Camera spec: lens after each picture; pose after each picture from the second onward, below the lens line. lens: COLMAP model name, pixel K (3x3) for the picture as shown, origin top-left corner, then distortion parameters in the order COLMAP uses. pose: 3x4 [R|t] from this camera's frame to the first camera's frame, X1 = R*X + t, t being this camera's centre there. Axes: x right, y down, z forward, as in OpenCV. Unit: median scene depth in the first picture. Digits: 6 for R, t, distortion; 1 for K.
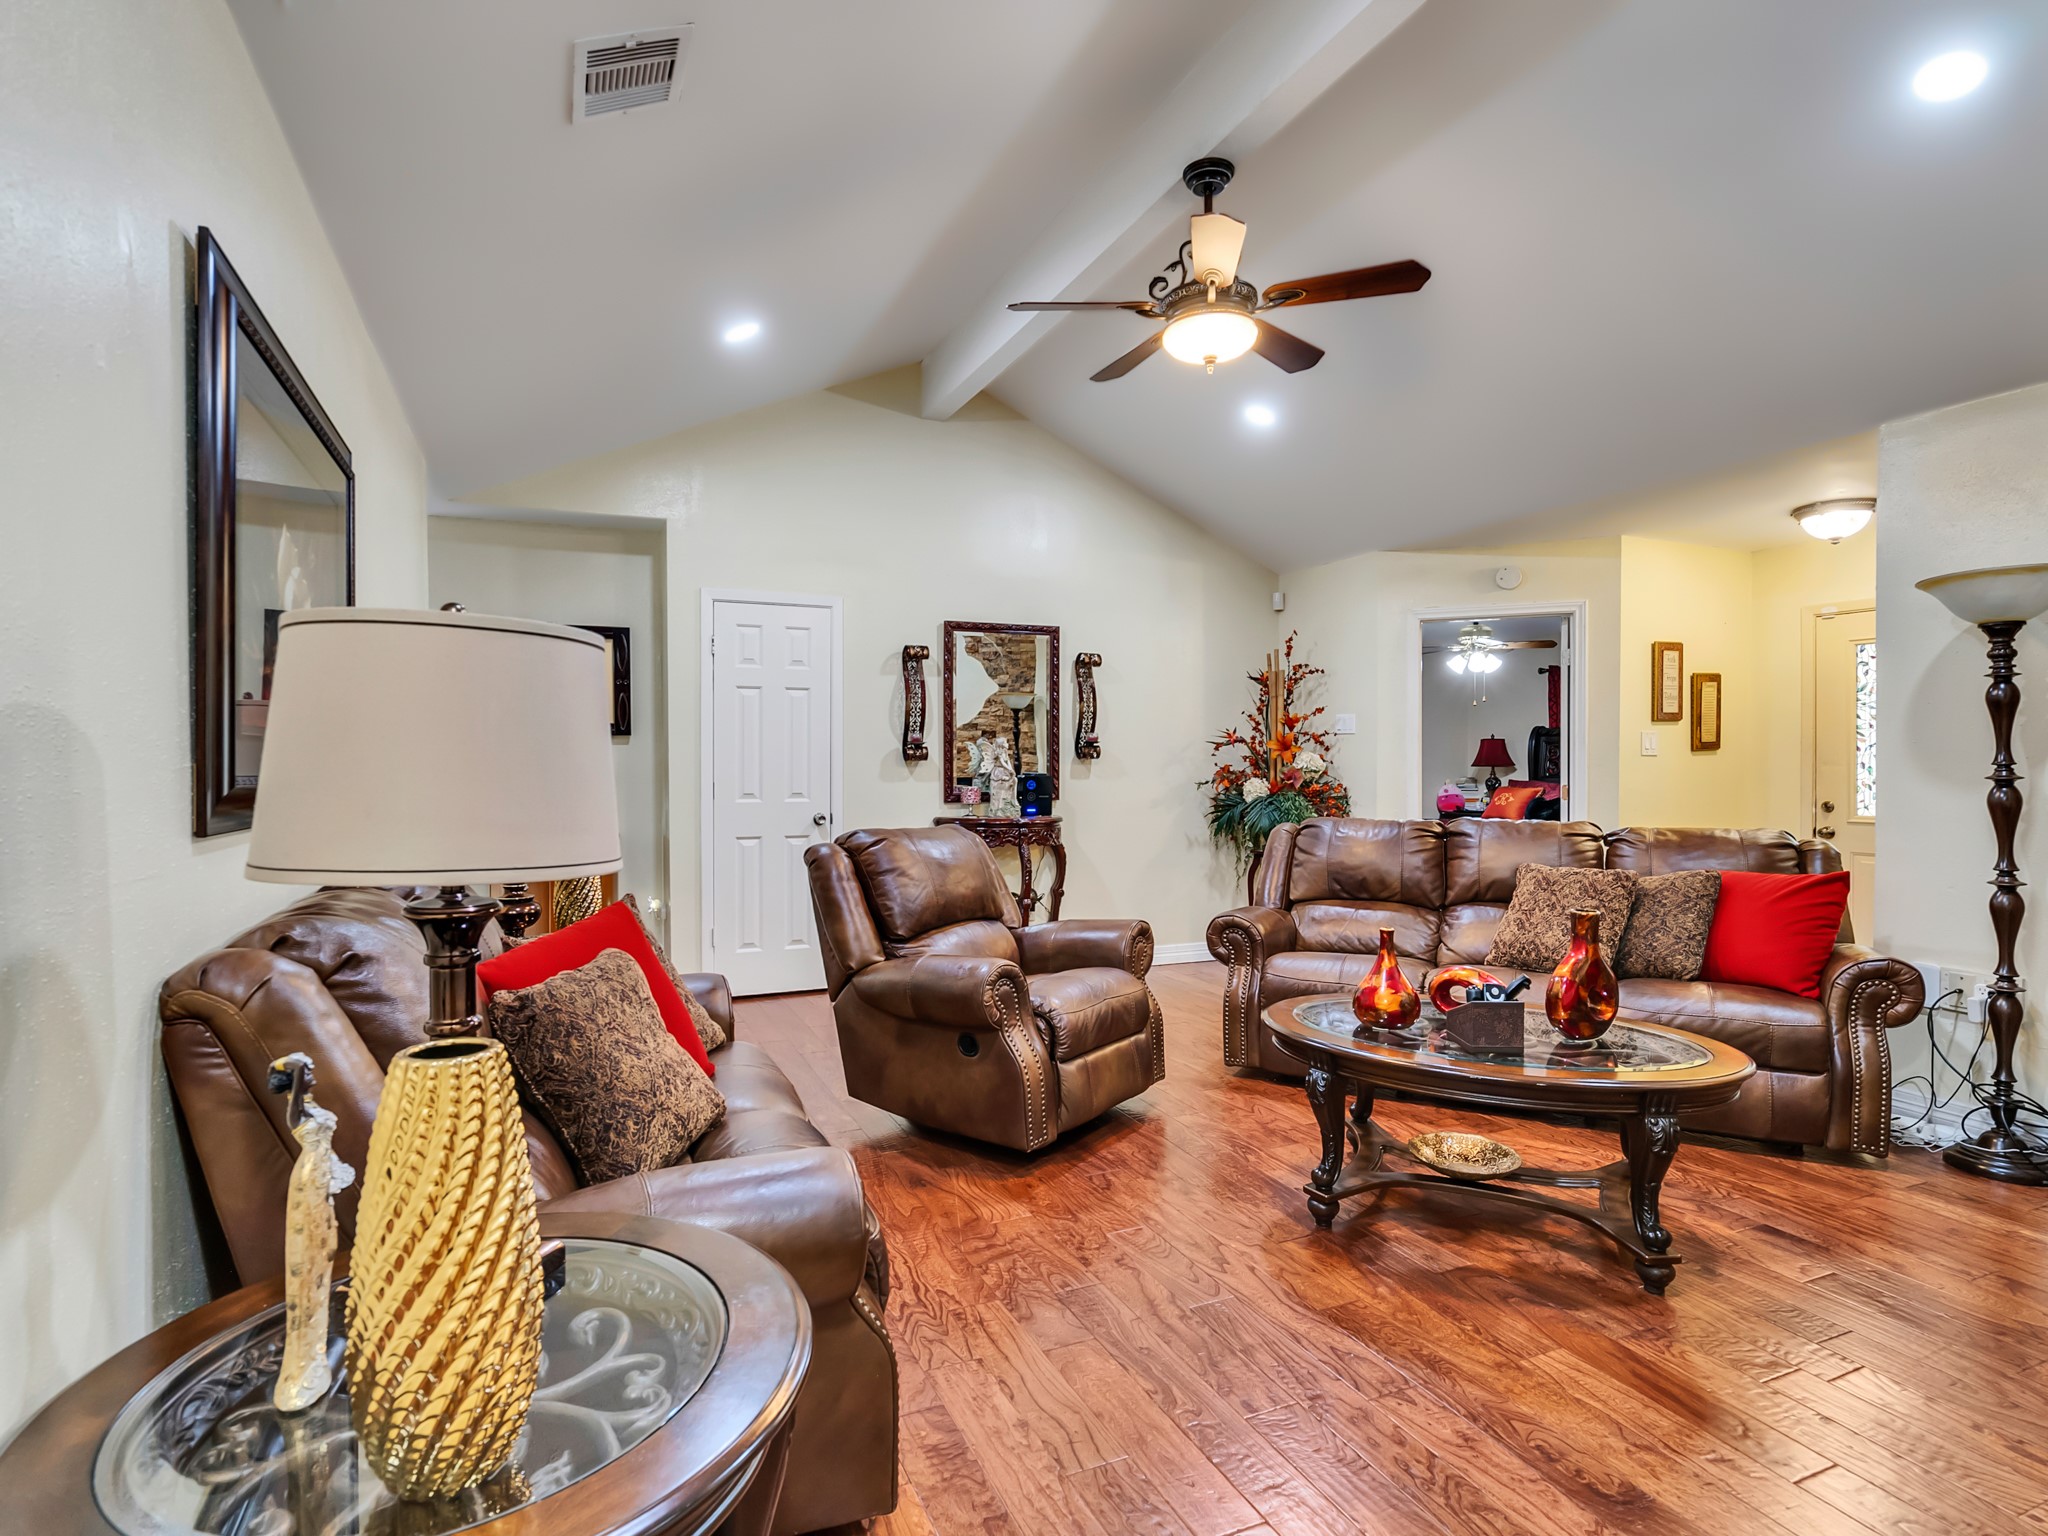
lens RADIAL K [[1051.8, 0, 1016.6], [0, 1051.8, 765.7], [0, 0, 1]] dist [-0.002978, 0.002449]
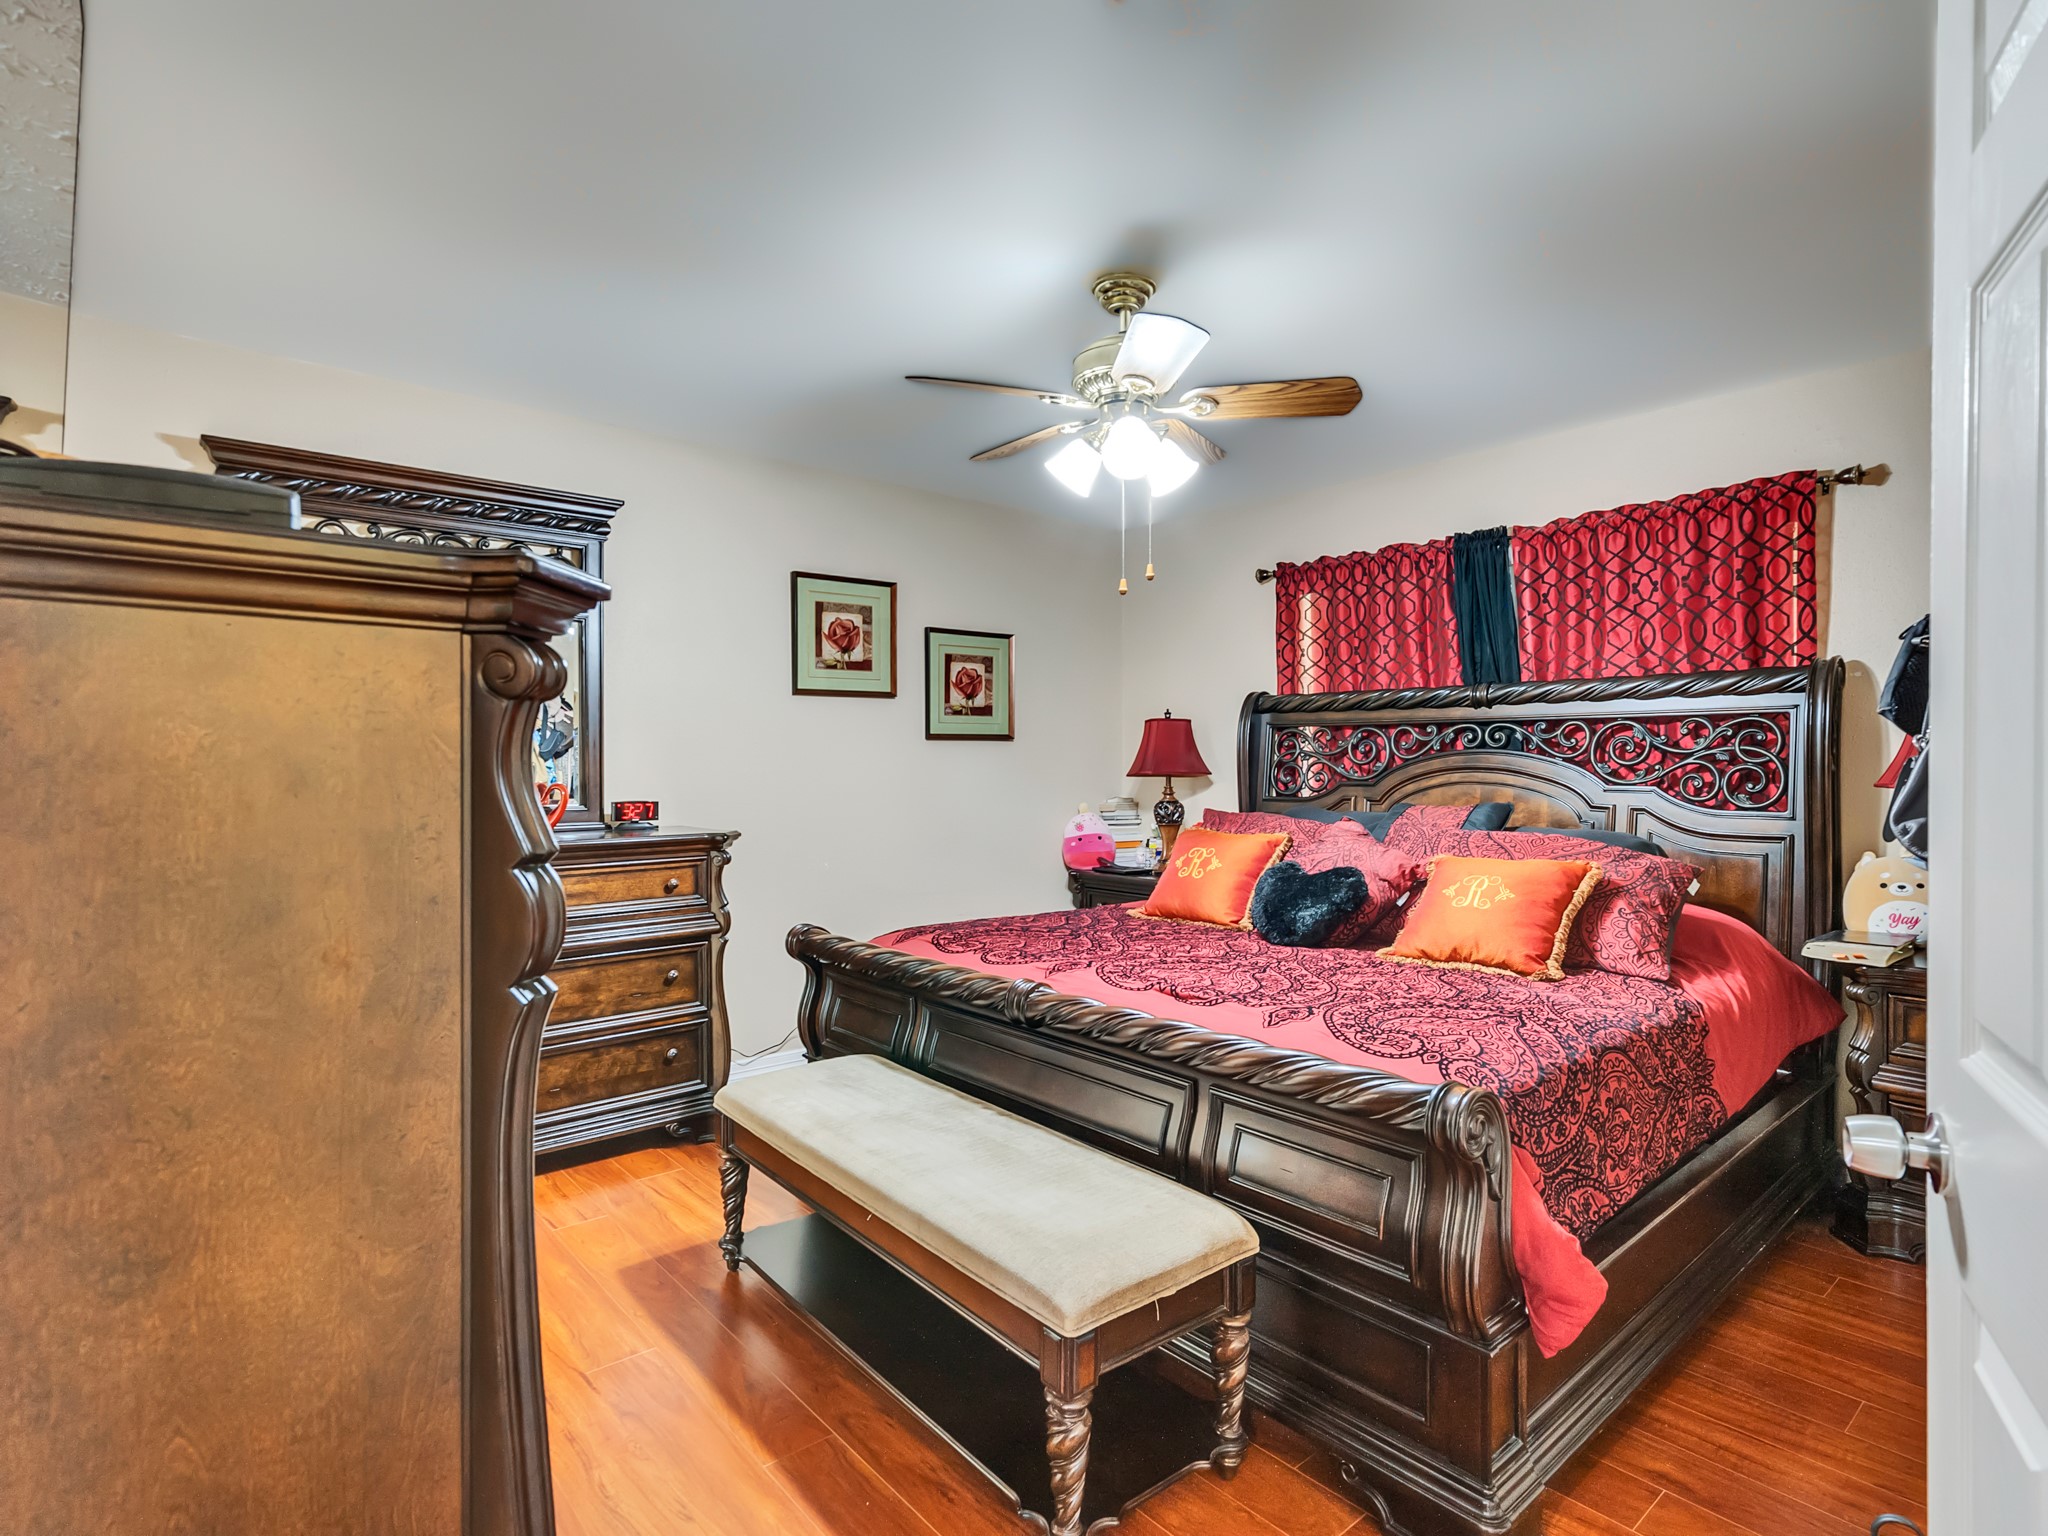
lens RADIAL K [[1051.8, 0, 1006.0], [0, 1051.8, 767.0], [0, 0, 1]] dist [-0.002978, 0.002449]
pose [[0.960592, 0.000012, 0.277961, 0.431914], [-0.000089, 1.000000, 0.000265, -0.006514], [-0.277961, -0.000280, 0.960592, 0.972550]]
